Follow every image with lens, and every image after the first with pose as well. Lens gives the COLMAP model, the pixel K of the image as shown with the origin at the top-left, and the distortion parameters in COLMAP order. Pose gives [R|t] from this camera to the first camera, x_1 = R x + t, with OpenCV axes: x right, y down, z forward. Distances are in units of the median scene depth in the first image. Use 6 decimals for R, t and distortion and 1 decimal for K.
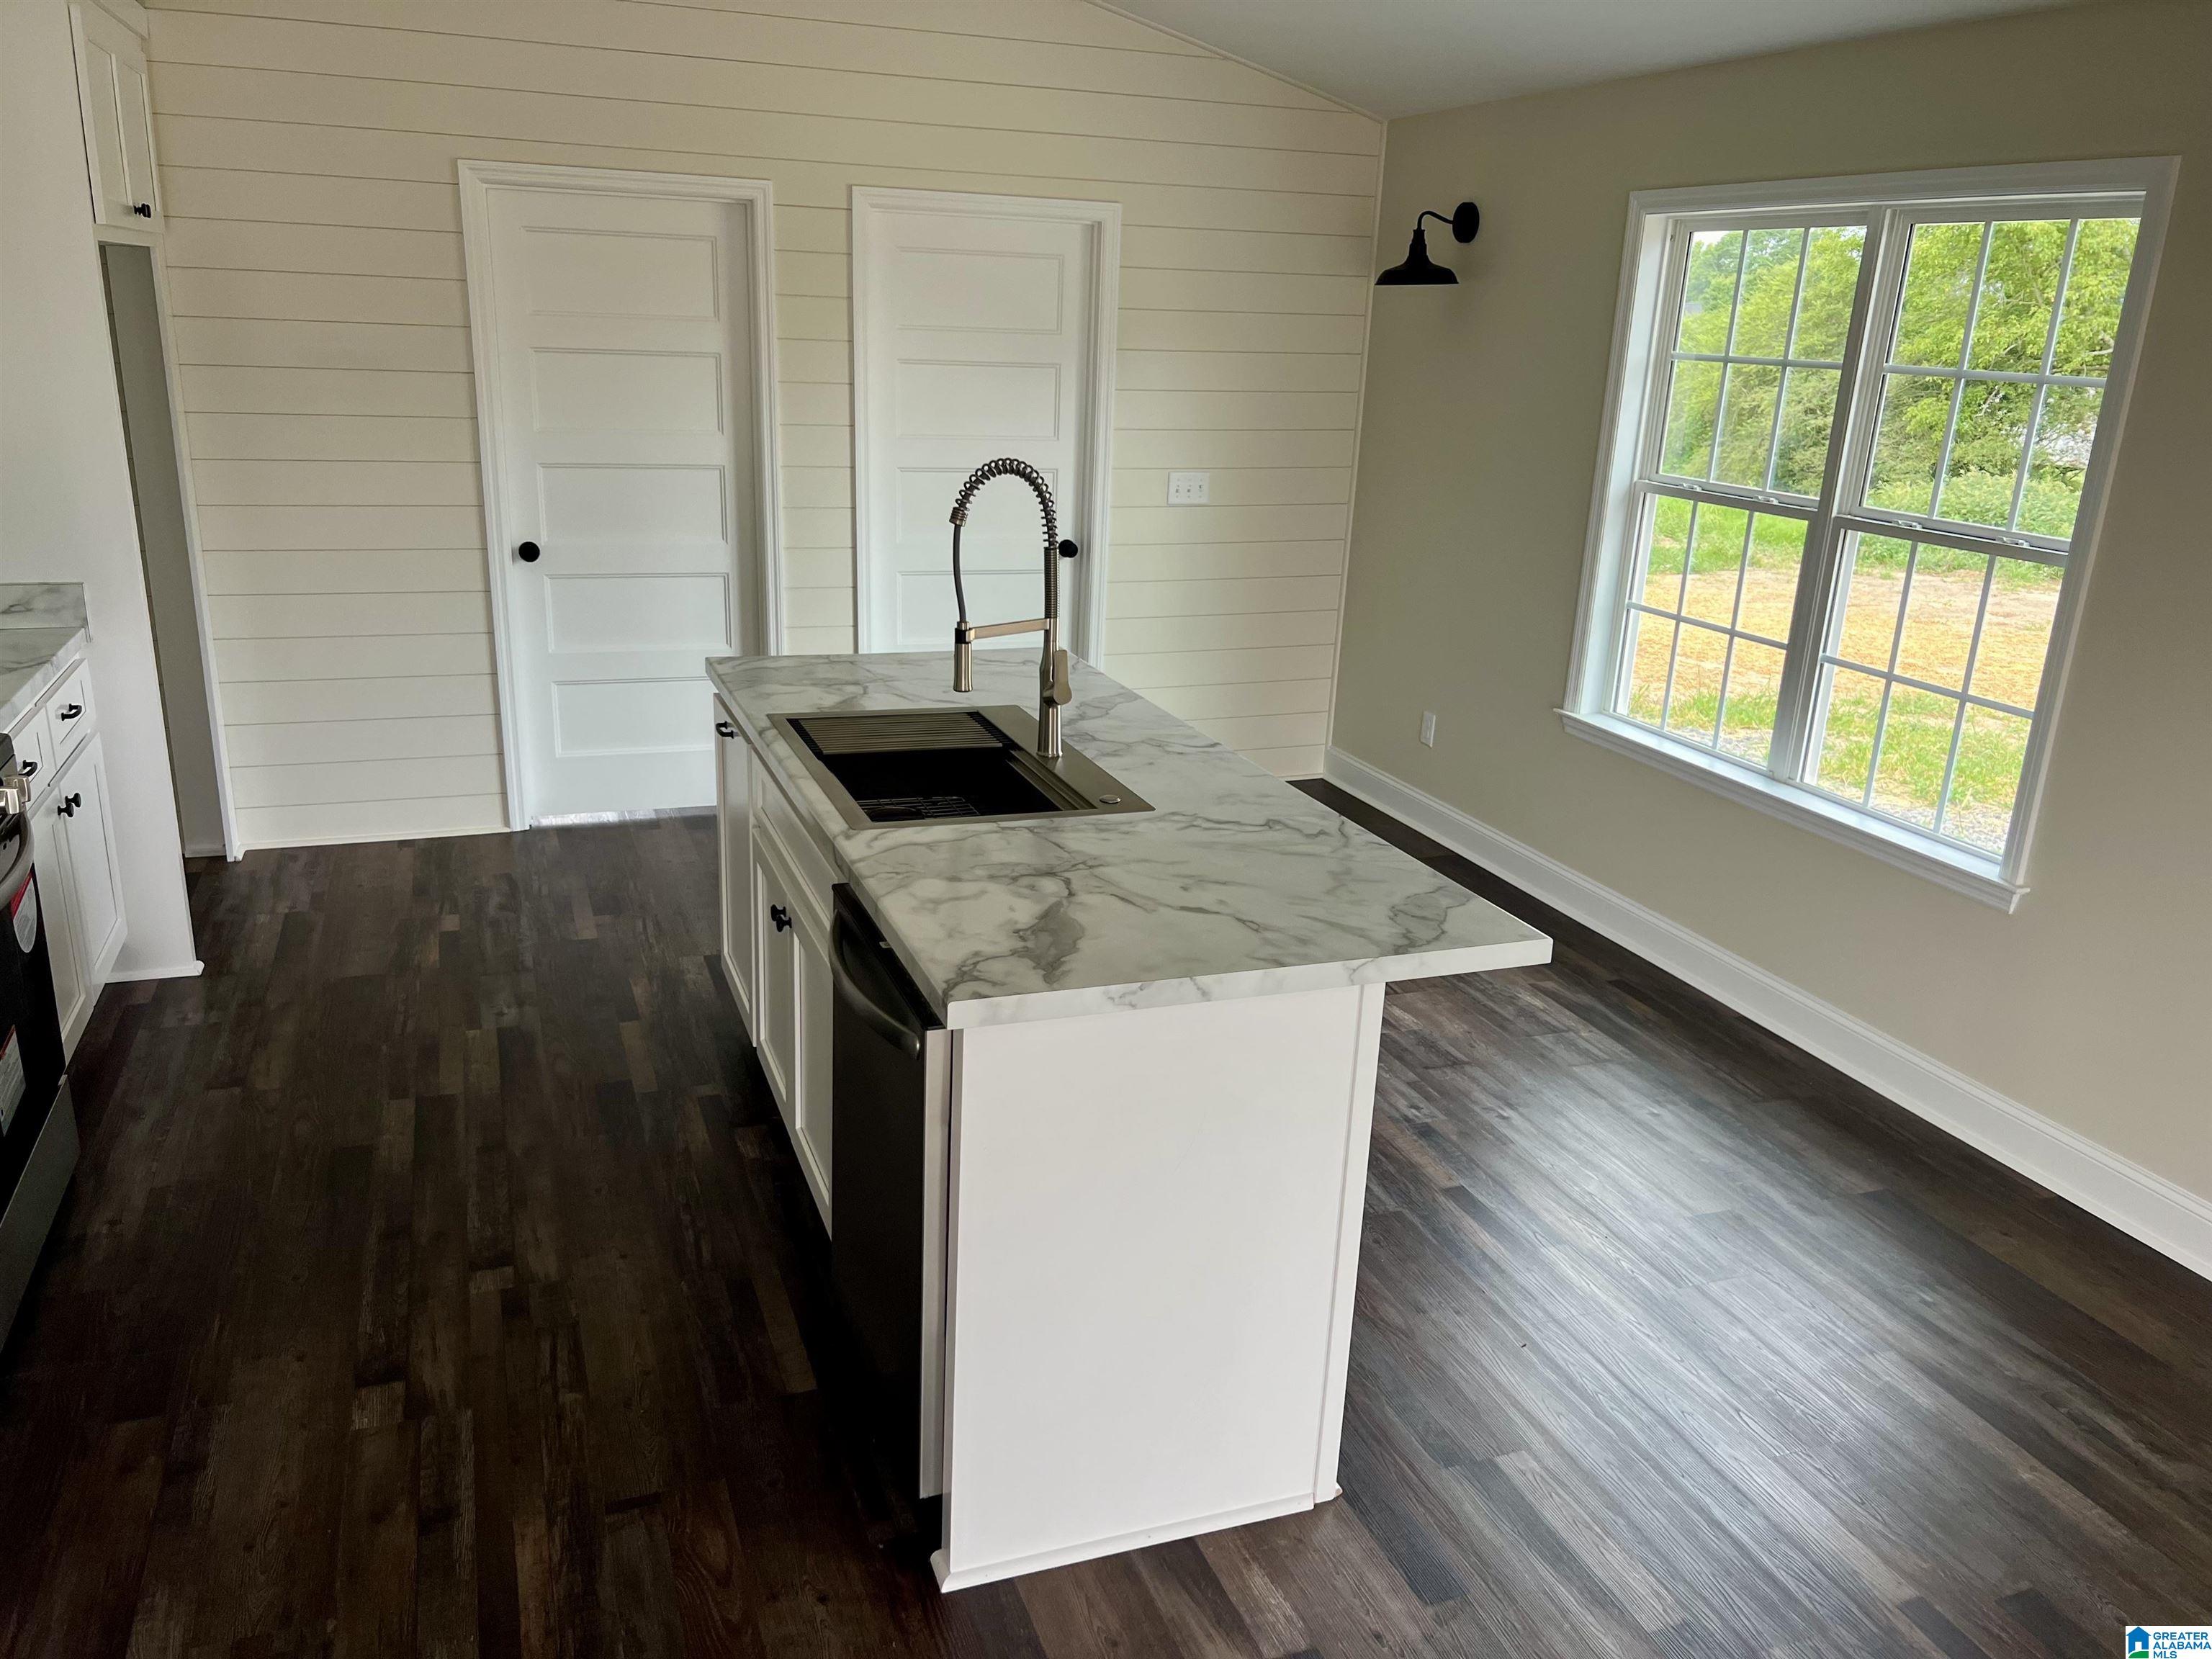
lens RADIAL K [[1663.4, 0, 1107.4], [0, 1663.4, 847.3], [0, 0, 1]] dist [0.049000, -0.050536]
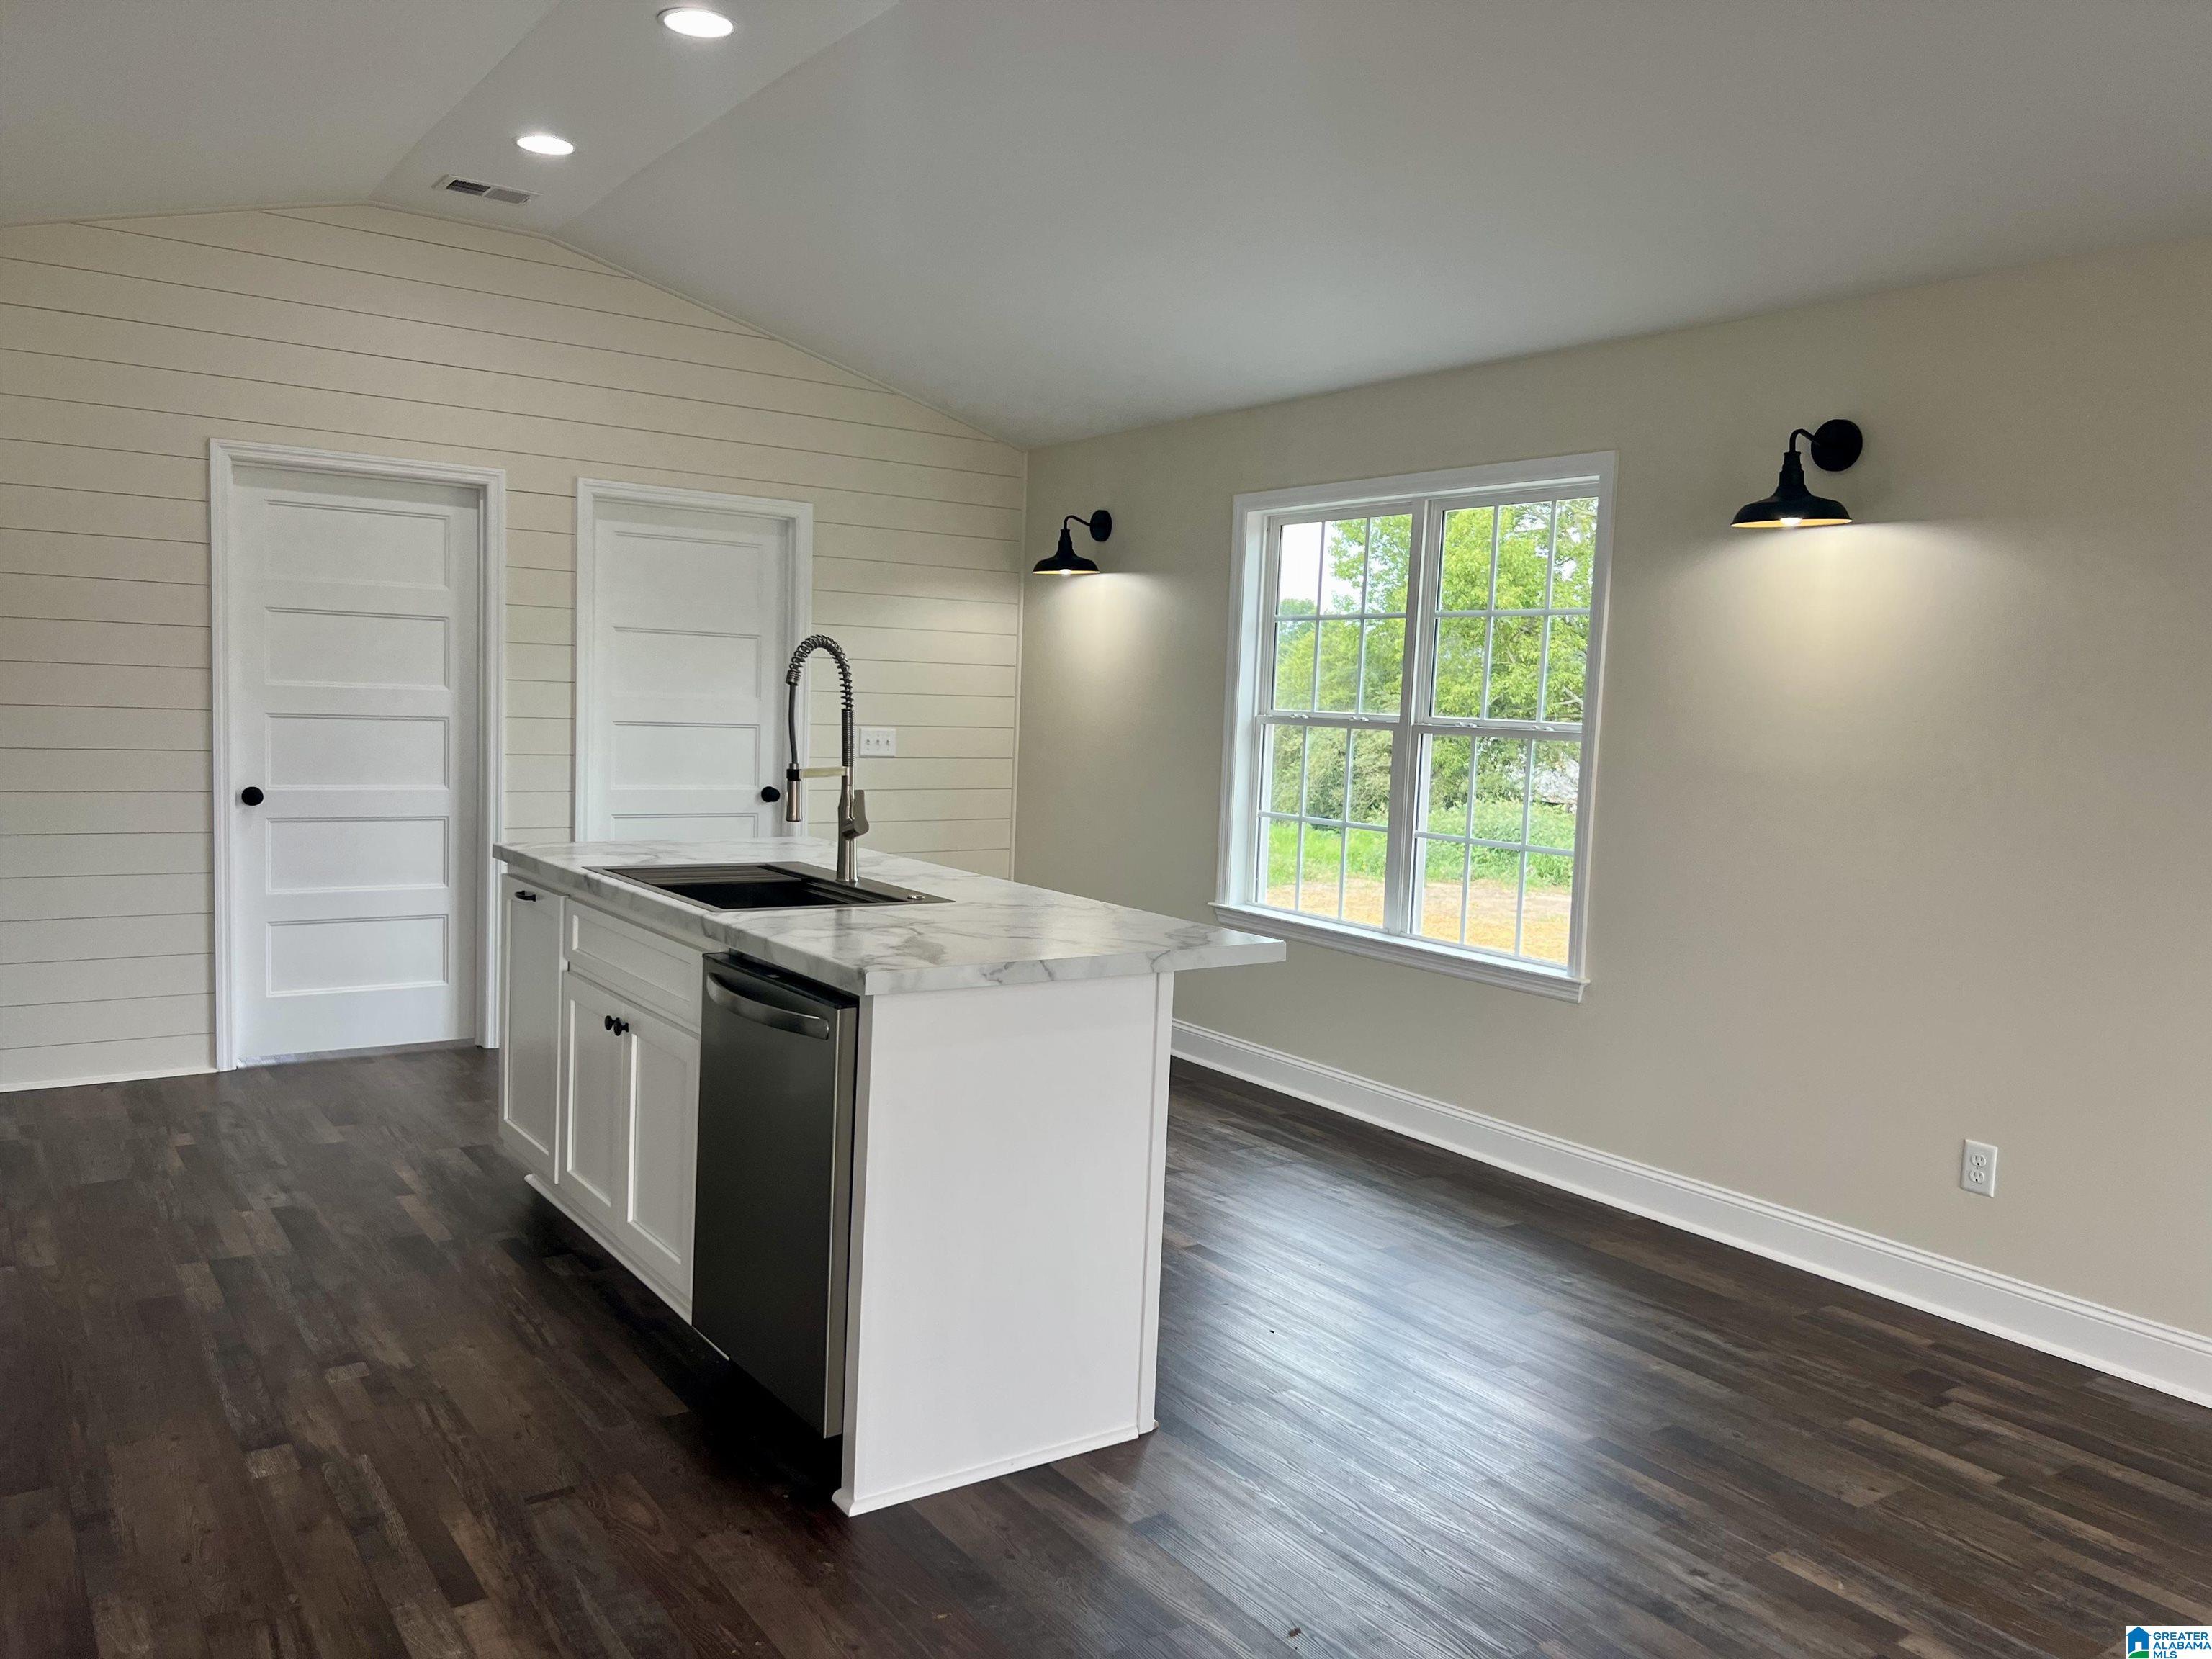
lens RADIAL K [[1663.4, 0, 1115.7], [0, 1663.4, 840.4], [0, 0, 1]] dist [0.049000, -0.050536]
pose [[0.967818, -0.024436, 0.250460, -0.133178], [0.077432, 0.975905, -0.203996, 0.158492], [-0.239440, 0.216825, 0.946391, -0.166444]]
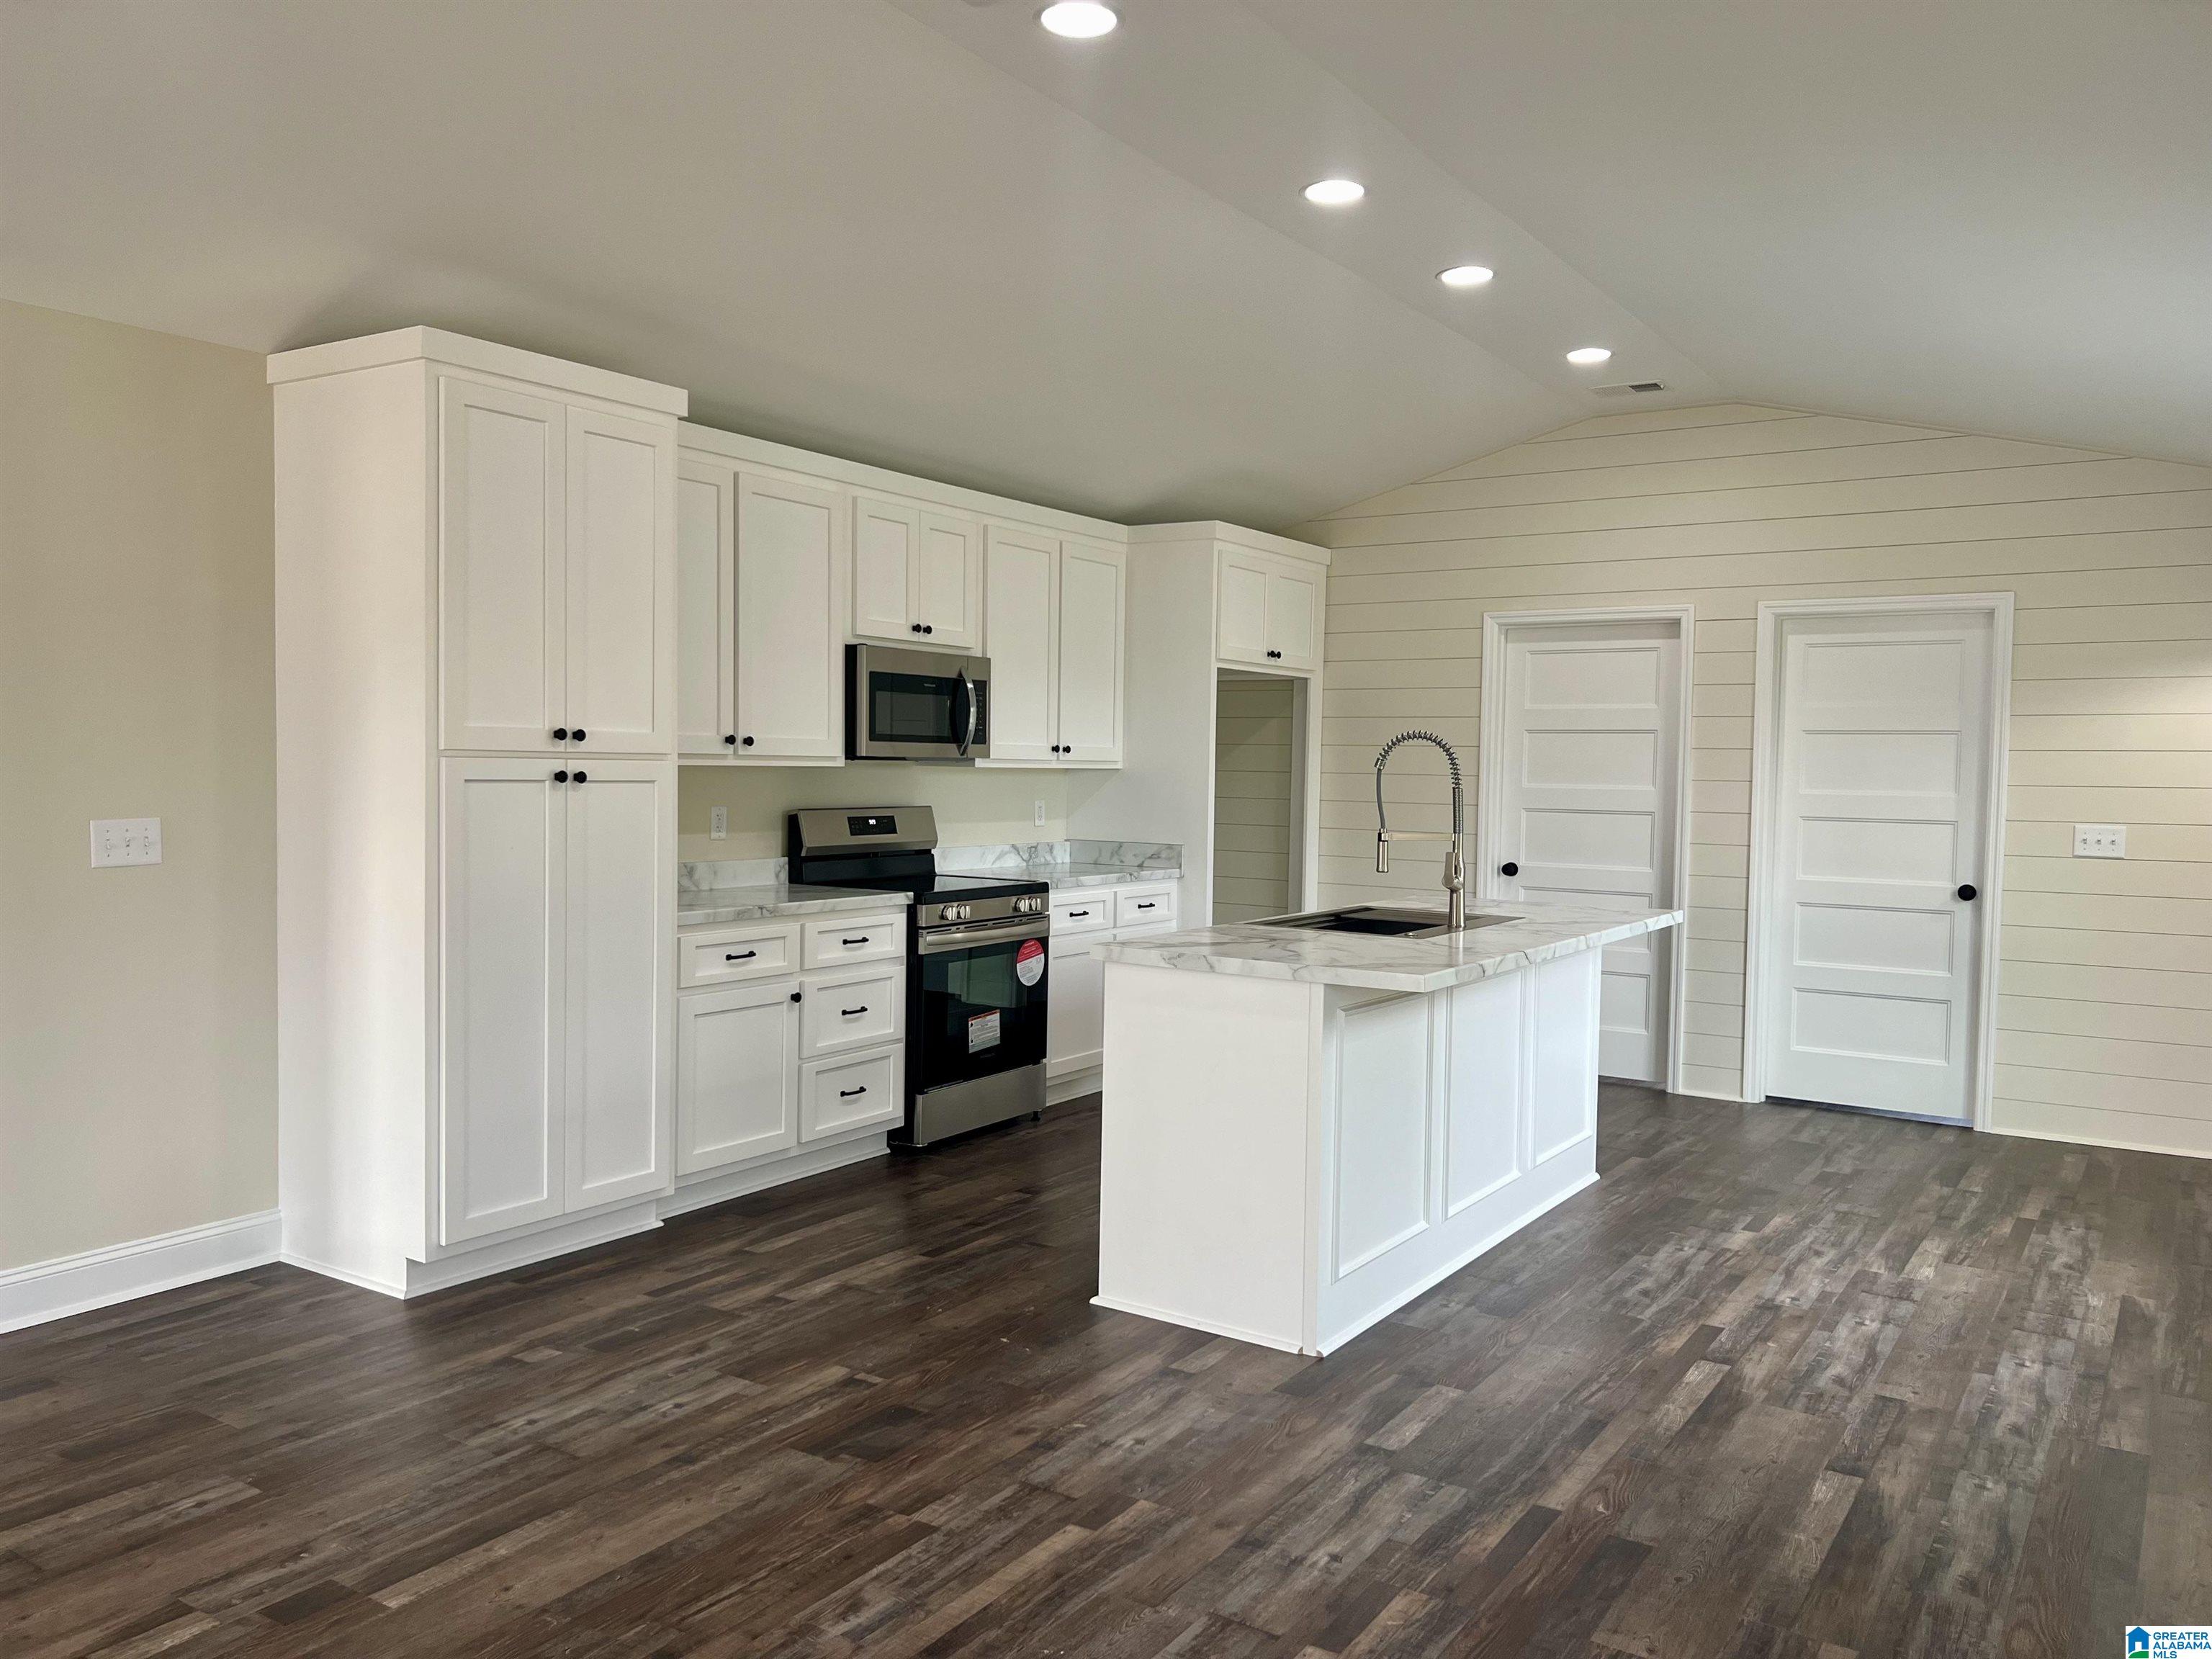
lens RADIAL K [[1663.4, 0, 1118.5], [0, 1663.4, 842.0], [0, 0, 1]] dist [0.049000, -0.050536]
pose [[0.587188, 0.008646, -0.809405, 0.904732], [-0.243444, 0.955534, -0.166401, 0.175860], [0.771975, 0.294754, 0.563183, -0.081979]]
